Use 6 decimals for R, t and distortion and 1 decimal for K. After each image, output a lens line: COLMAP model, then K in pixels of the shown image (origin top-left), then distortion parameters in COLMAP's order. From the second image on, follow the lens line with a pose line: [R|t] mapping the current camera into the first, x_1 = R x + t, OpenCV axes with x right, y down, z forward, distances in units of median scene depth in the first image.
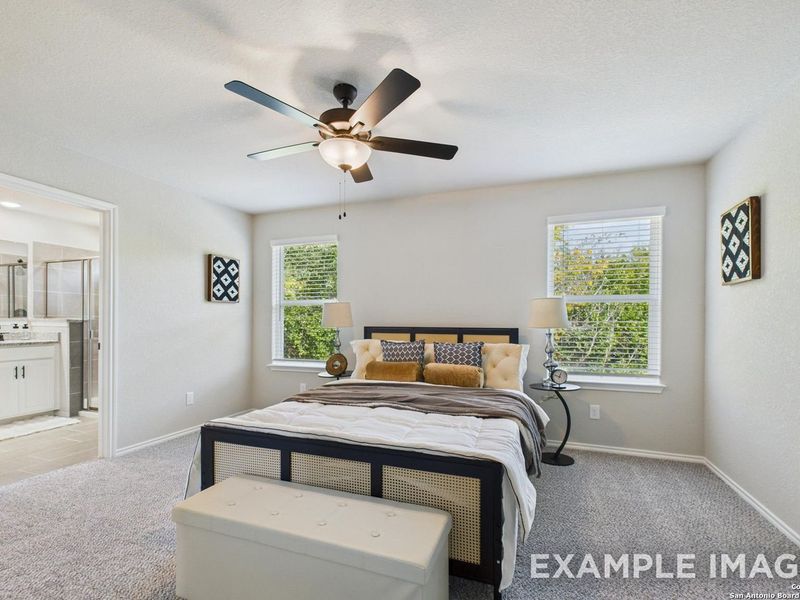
lens RADIAL K [[380.9, 0, 402.2], [0, 380.9, 322.4], [0, 0, 1]] dist [-0.001400, -0.000087]
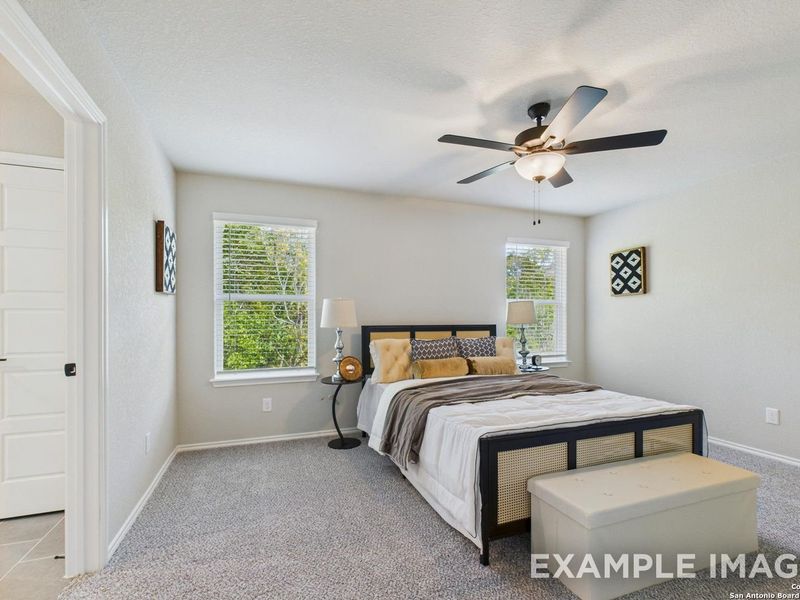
lens RADIAL K [[380.6, 0, 400.1], [0, 380.6, 320.2], [0, 0, 1]] dist [0.000702, -0.000028]
pose [[0.760253, -0.007887, 0.649579, -1.034835], [0.008720, 0.999960, 0.001936, -0.005326], [-0.649568, 0.004192, 0.760292, 0.381458]]
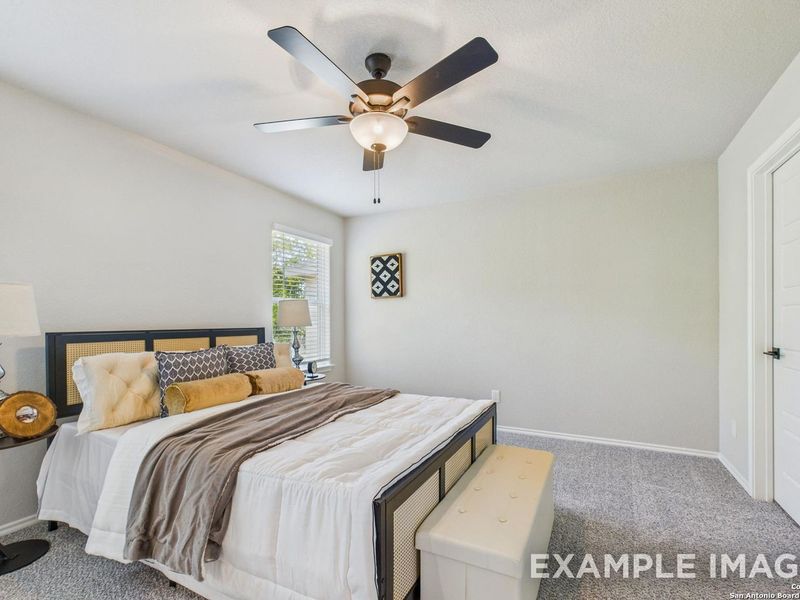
lens RADIAL K [[380.6, 0, 400.1], [0, 380.6, 320.2], [0, 0, 1]] dist [0.000702, -0.000028]
pose [[0.120984, -0.003903, 0.992647, -0.915302], [0.009008, 0.999955, 0.002834, -0.004458], [-0.992614, 0.008599, 0.121014, 0.750023]]
